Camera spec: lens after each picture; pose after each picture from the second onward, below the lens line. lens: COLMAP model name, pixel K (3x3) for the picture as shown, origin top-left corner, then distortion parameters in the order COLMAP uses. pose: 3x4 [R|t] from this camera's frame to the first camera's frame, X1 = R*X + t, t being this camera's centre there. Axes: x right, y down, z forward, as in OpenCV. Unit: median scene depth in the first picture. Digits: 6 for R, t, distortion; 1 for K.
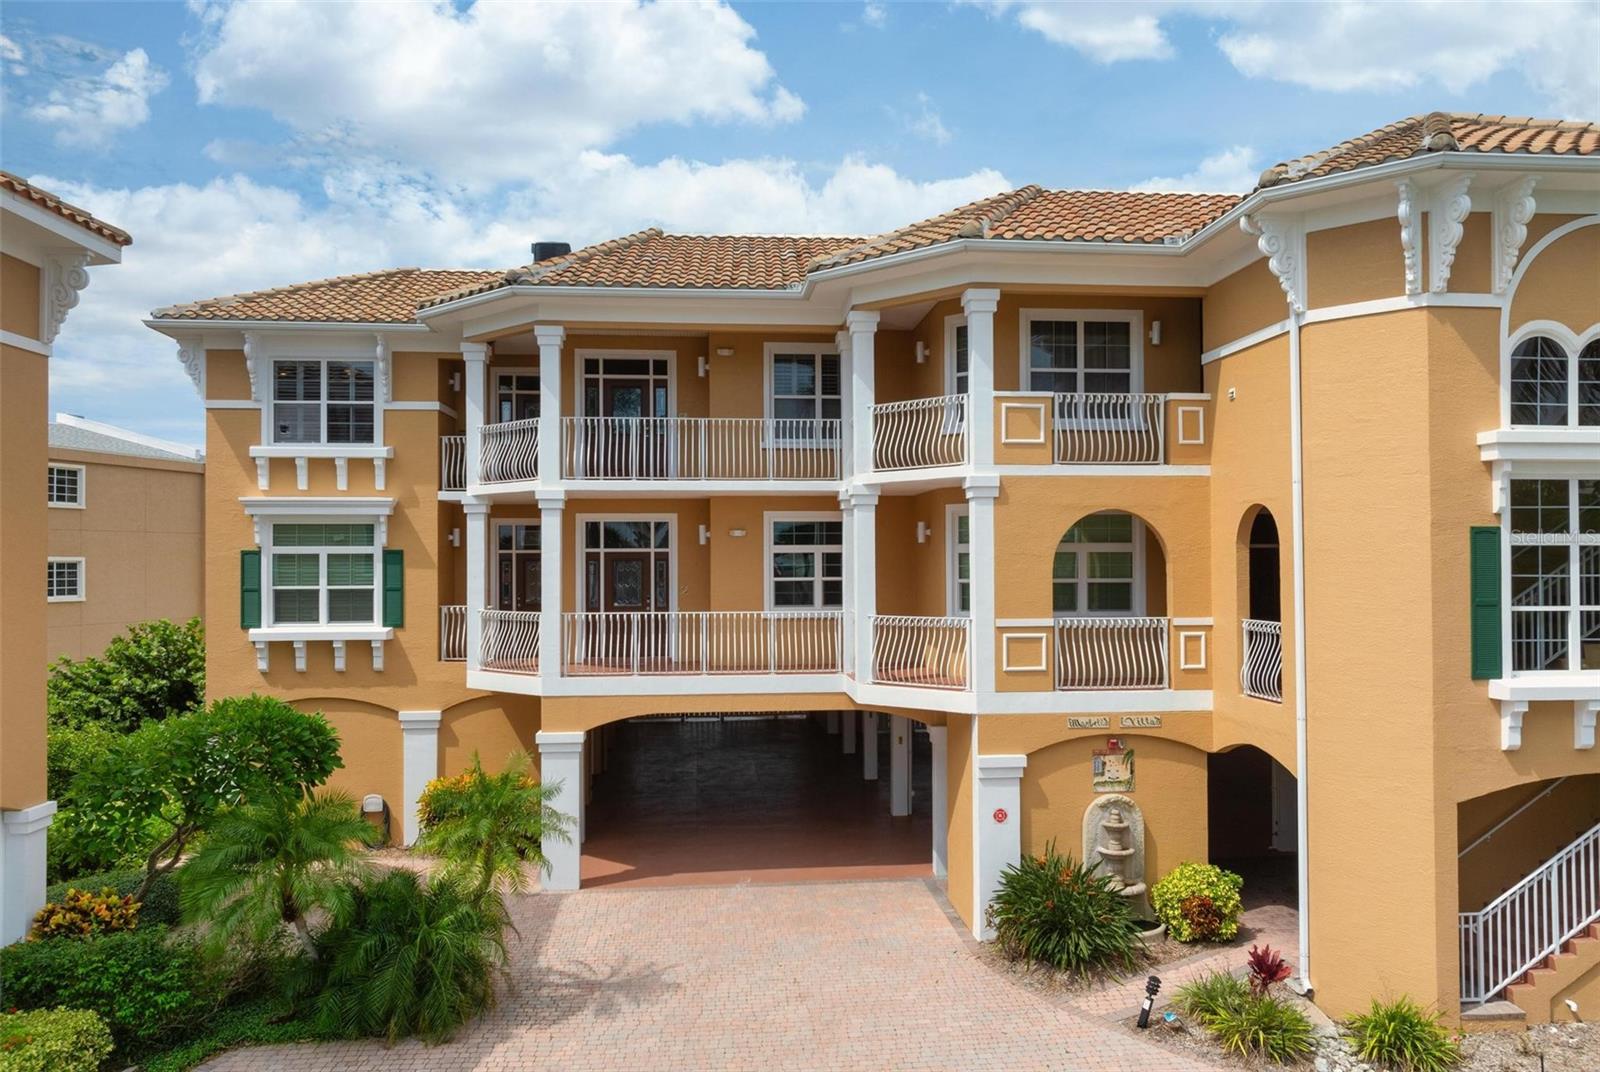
lens RADIAL K [[1111.0, 0, 800.0], [0, 1111.0, 536.0], [0, 0, 1]] dist [-0.006048, 0.001969]
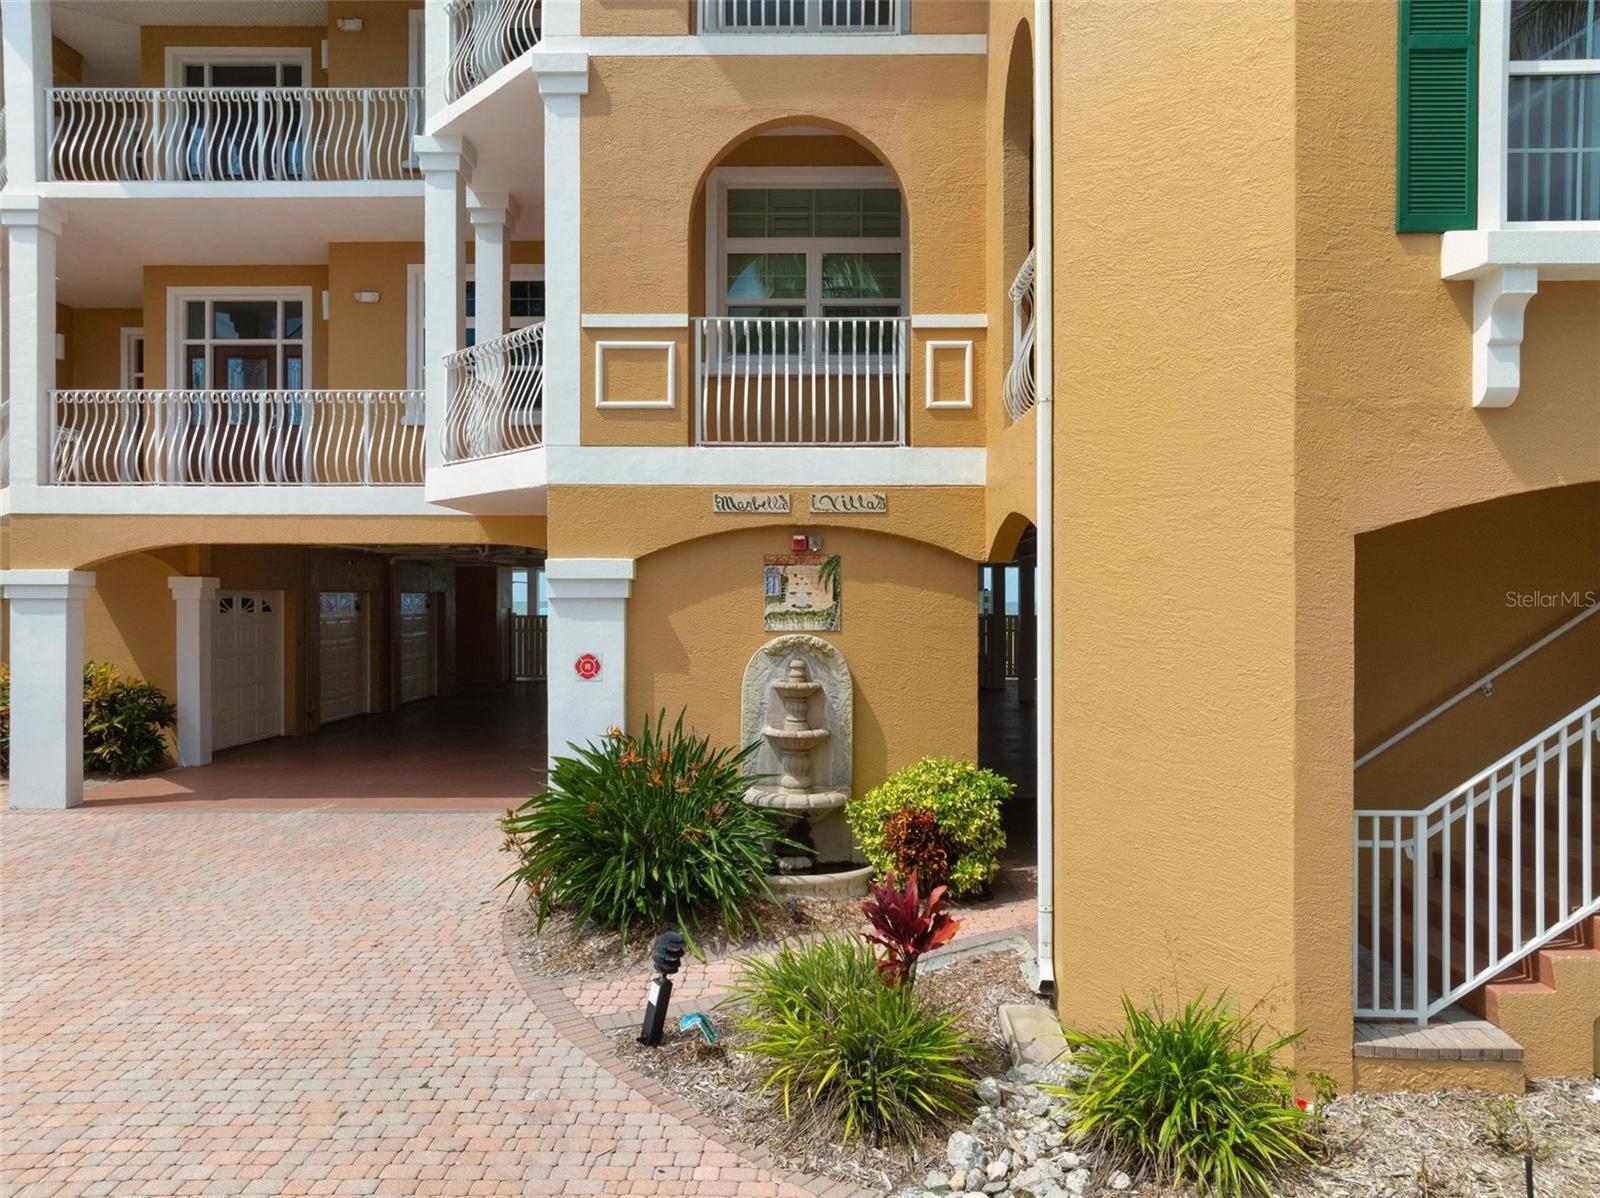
lens RADIAL K [[1114.8, 0, 800.0], [0, 1114.8, 599.0], [0, 0, 1]] dist [-0.004342, -0.003825]
pose [[0.994946, 0.006186, -0.100225, 0.340969], [-0.003491, 0.999628, 0.027044, 0.201309], [0.100355, -0.026557, 0.994597, 0.450991]]
